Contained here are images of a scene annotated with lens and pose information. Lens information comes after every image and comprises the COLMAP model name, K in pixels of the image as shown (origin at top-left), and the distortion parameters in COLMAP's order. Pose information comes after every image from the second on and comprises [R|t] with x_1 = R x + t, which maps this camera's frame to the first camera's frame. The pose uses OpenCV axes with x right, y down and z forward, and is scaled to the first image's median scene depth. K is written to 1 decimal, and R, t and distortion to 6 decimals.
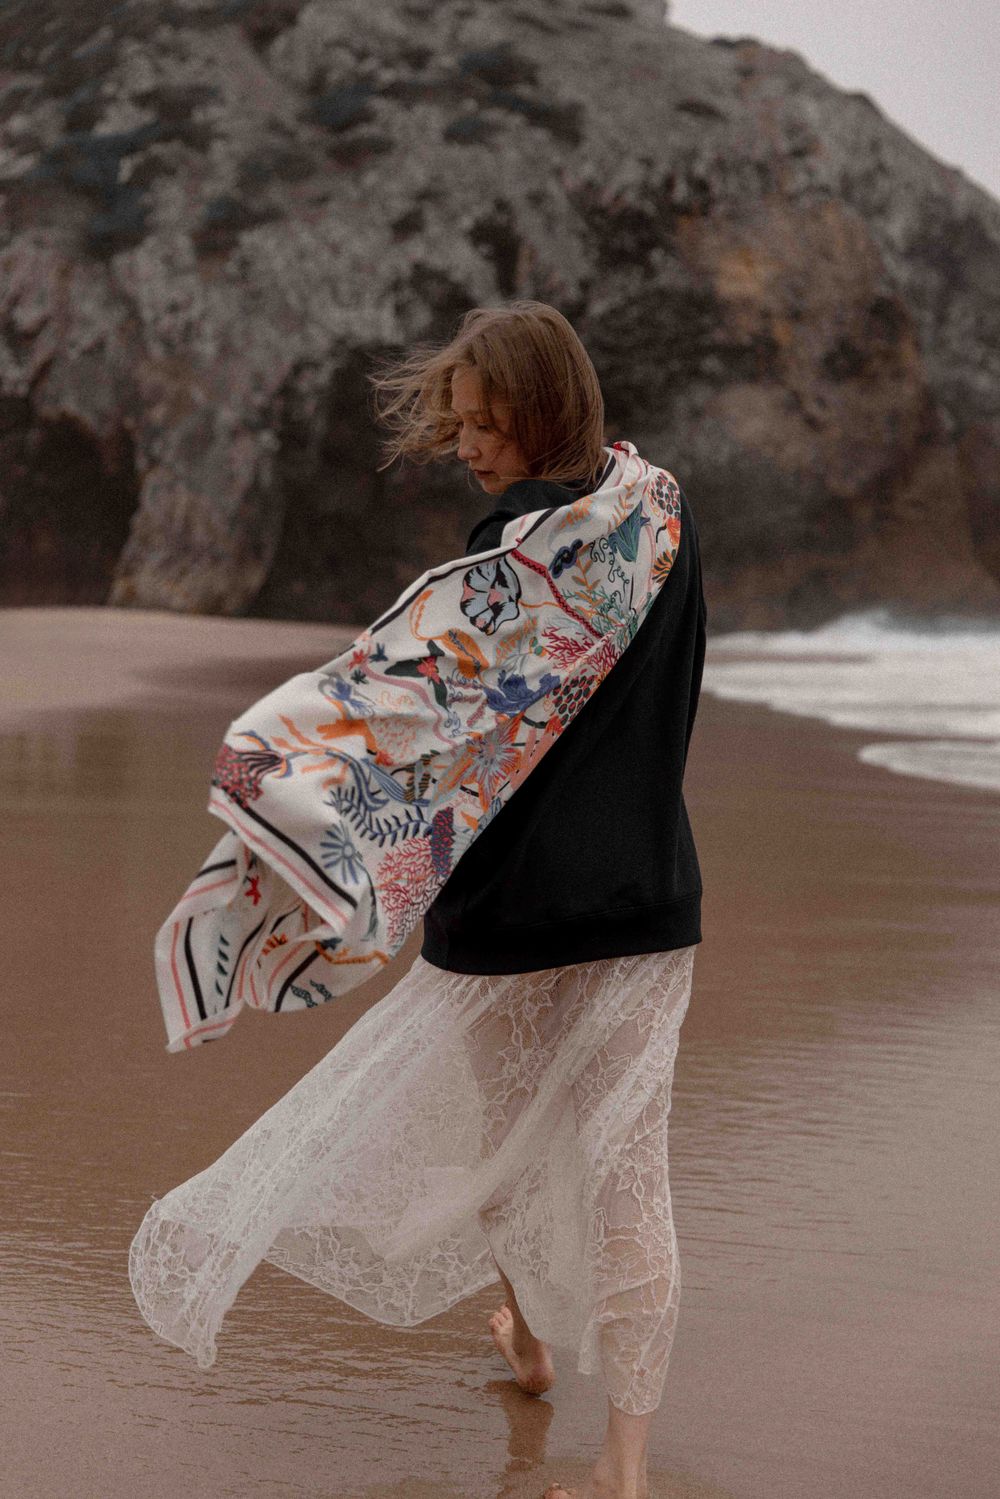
lens RADIAL K [[2026.6, 0, 500.0], [0, 2026.6, 749.5], [0, 0, 1]] dist [0.022469, -0.003995]
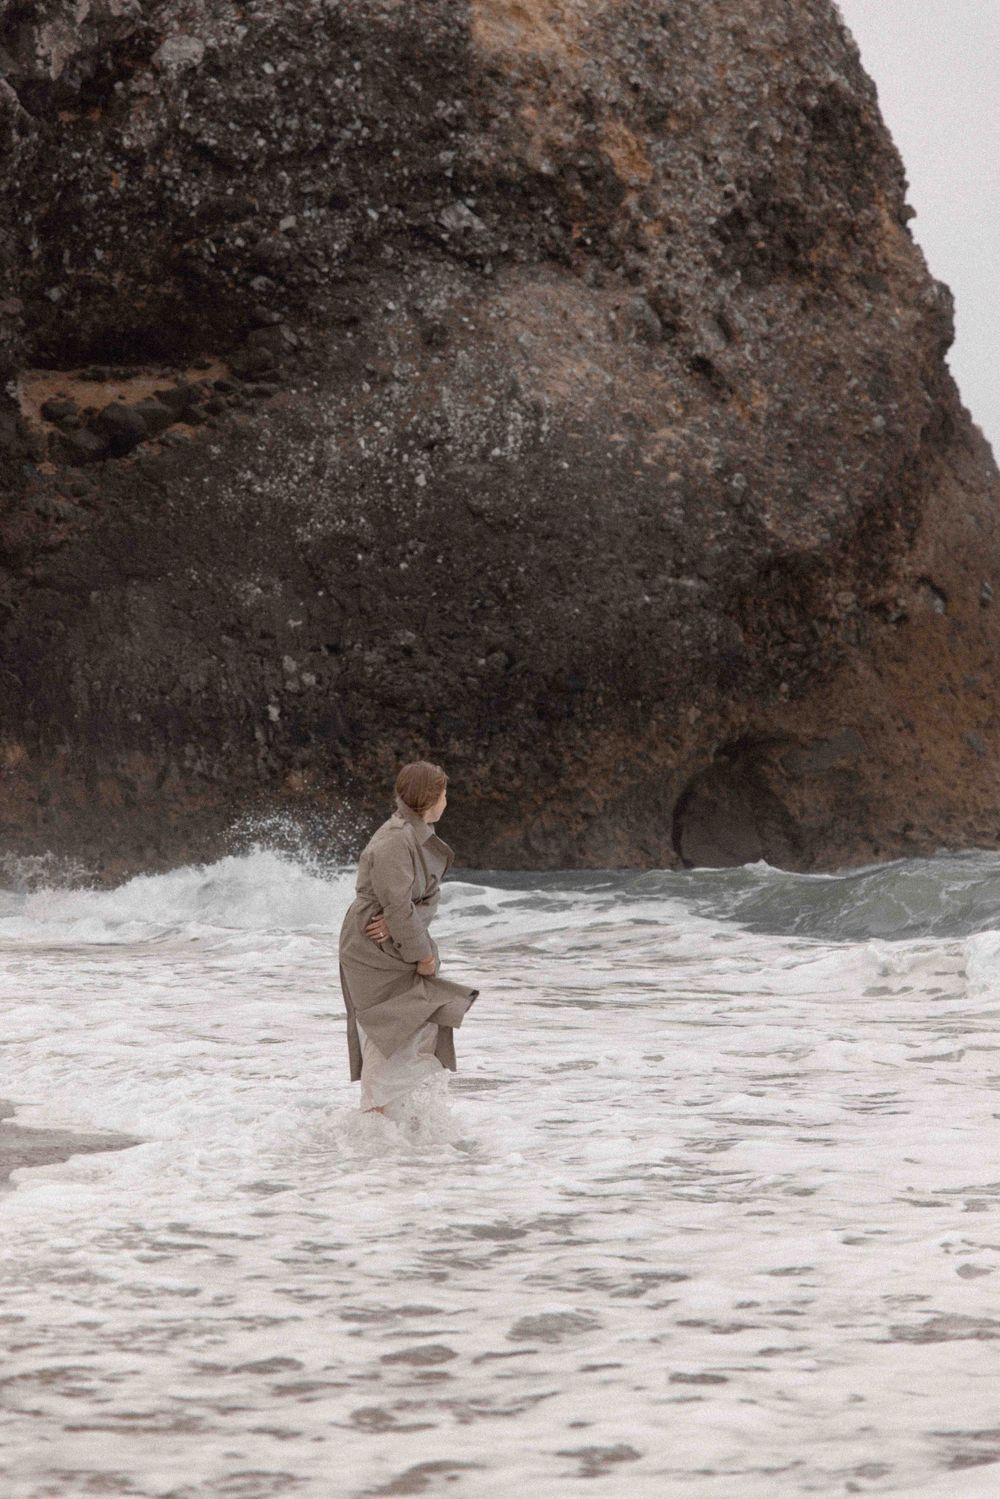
lens RADIAL K [[2809.3, 0, 430.0], [0, 2809.3, 748.4], [0, 0, 1]] dist [0.013054, 0.028566]
pose [[0.973898, 0.001308, 0.226983, -0.024989], [0.019826, 0.995671, -0.090804, -0.038327], [-0.226119, 0.092934, 0.969656, 0.482181]]
